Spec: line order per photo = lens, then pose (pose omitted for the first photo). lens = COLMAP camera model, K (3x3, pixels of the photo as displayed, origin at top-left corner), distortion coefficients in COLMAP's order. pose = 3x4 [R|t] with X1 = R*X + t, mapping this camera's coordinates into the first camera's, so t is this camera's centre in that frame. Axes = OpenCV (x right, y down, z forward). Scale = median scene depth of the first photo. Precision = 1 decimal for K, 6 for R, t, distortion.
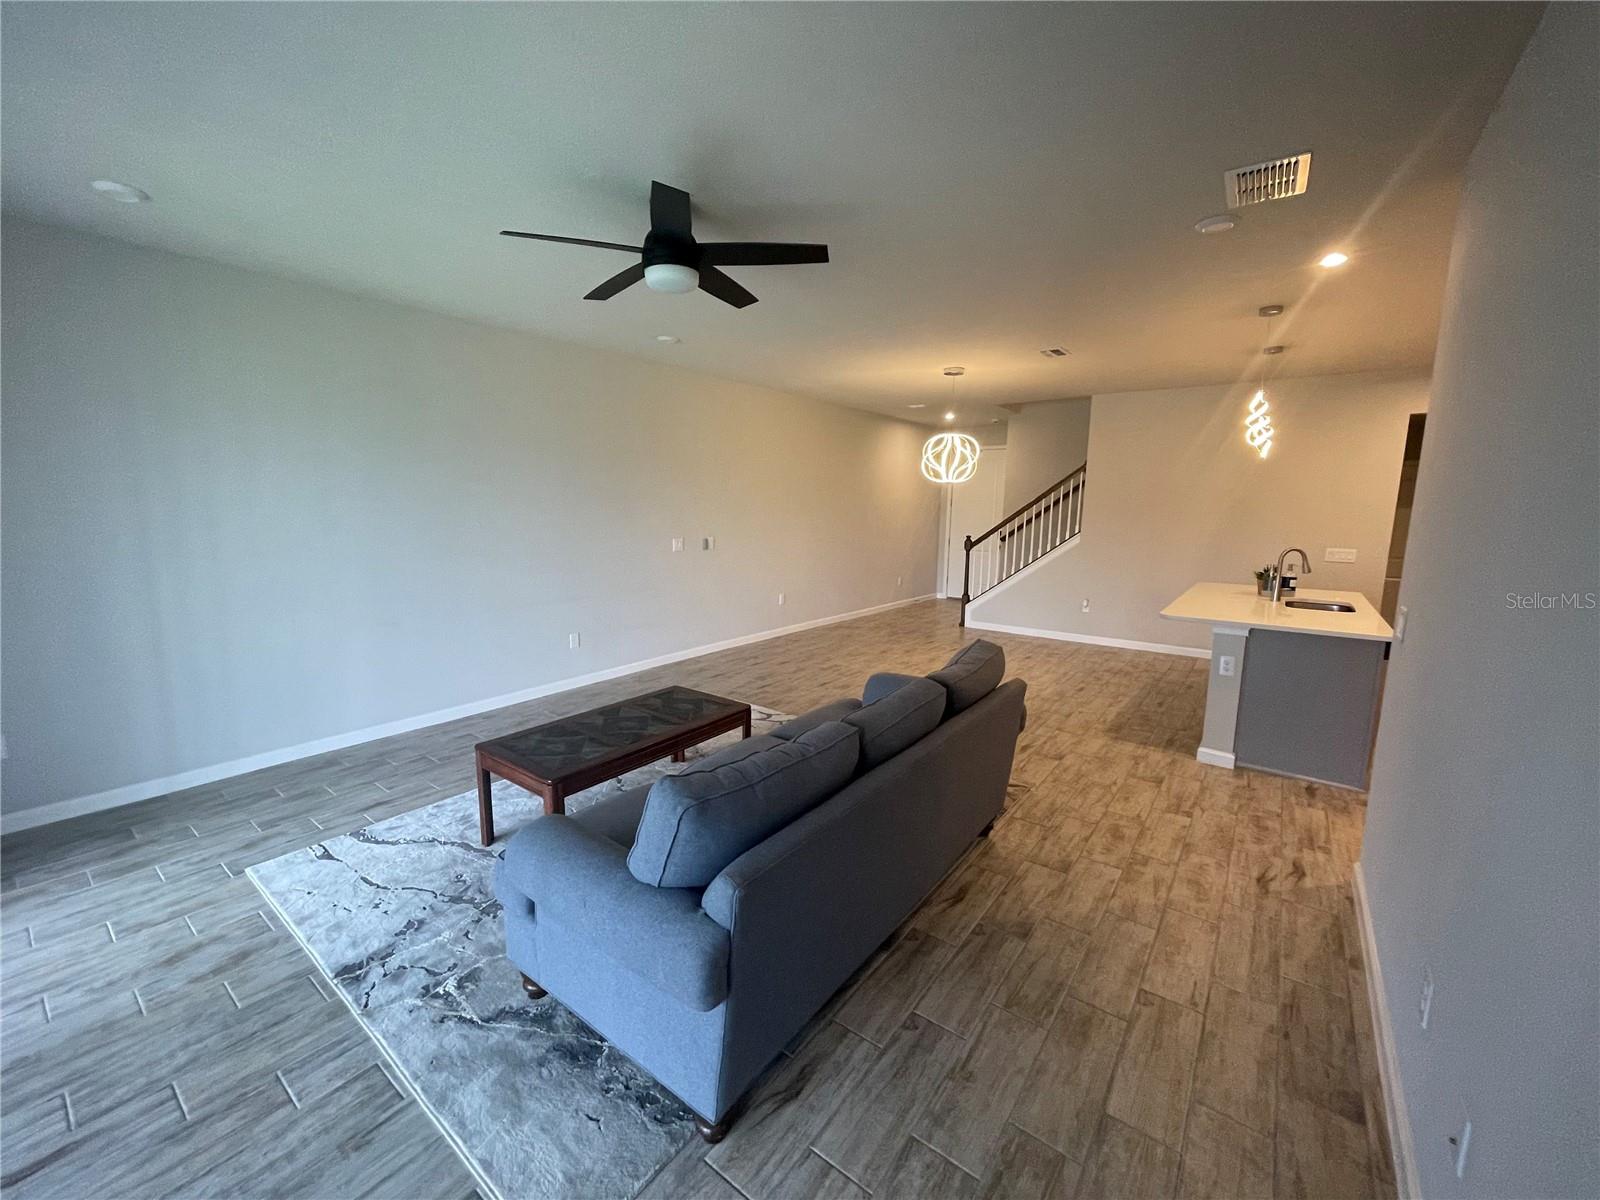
lens RADIAL K [[643.3, 0, 793.8], [0, 643.3, 602.1], [0, 0, 1]] dist [0.002286, -0.002717]
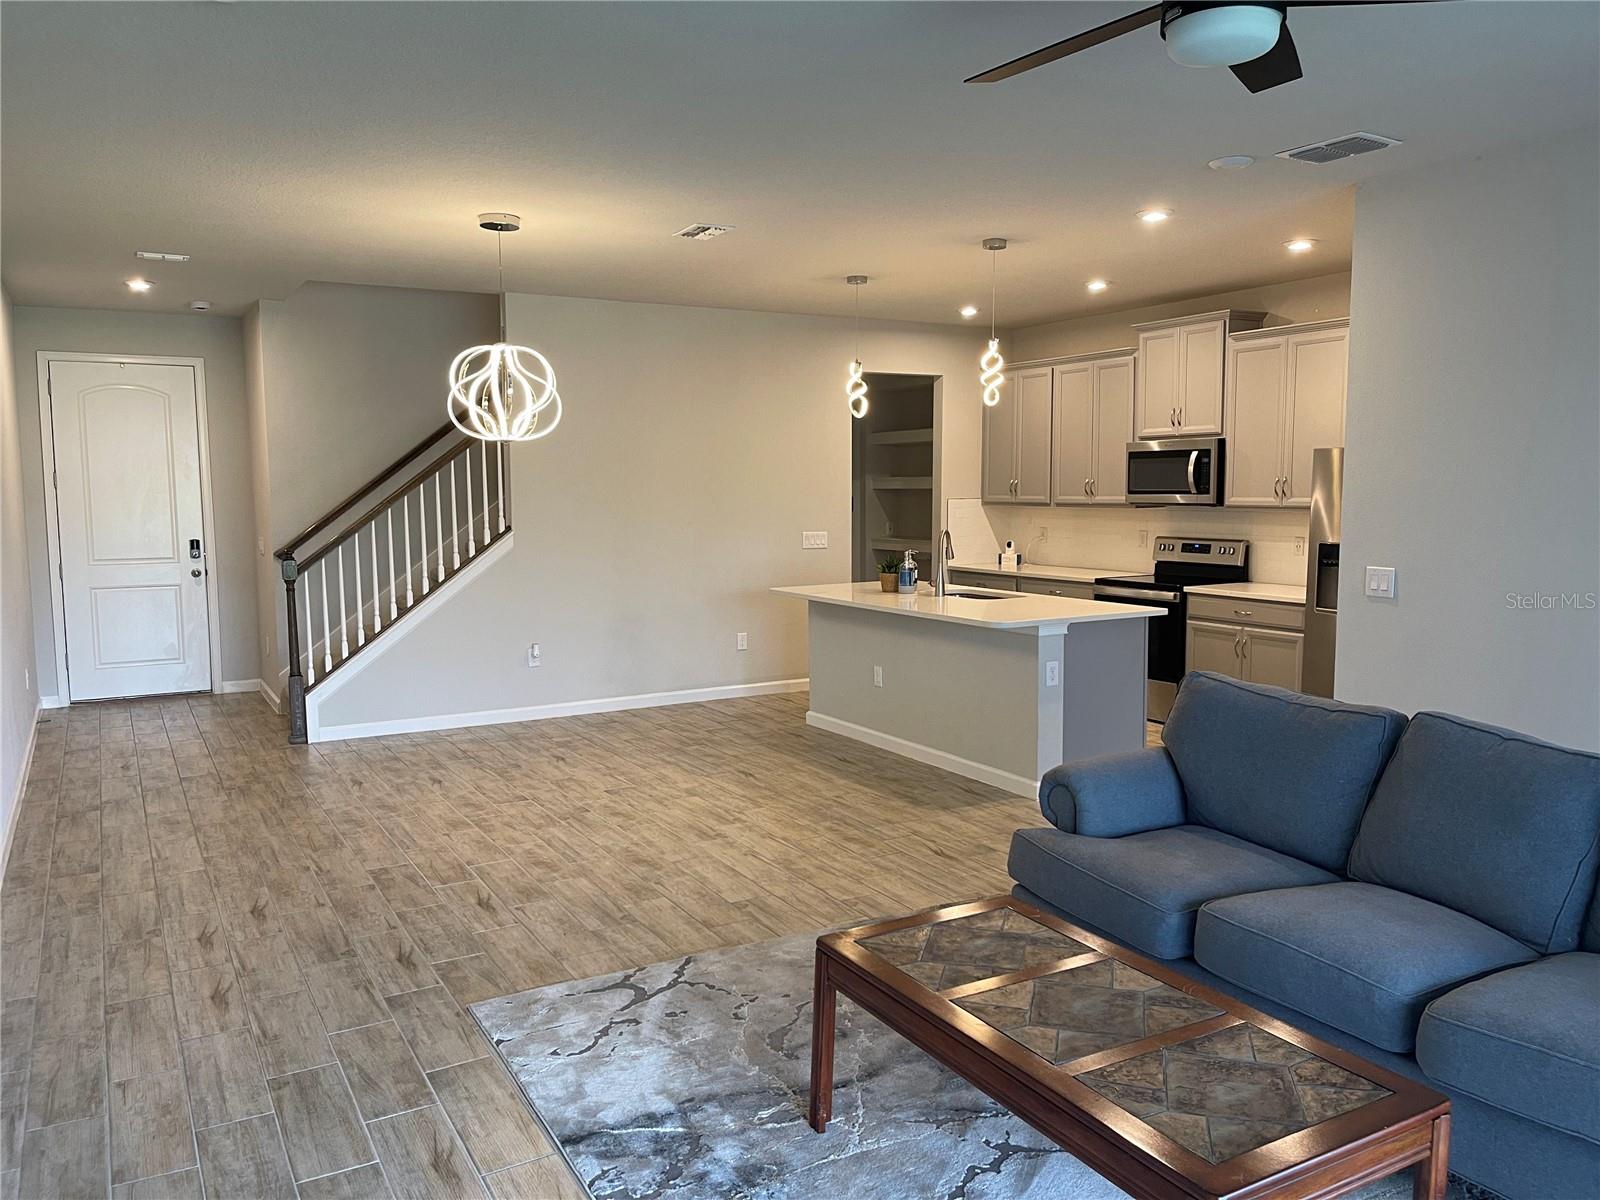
lens RADIAL K [[1200.4, 0, 787.9], [0, 1200.4, 609.1], [0, 0, 1]] dist [0.060316, -0.057742]
pose [[0.392757, -0.110985, 0.912921, -0.888216], [0.150783, 0.987029, 0.055125, -0.122347], [-0.907197, 0.116002, 0.404397, 0.707325]]
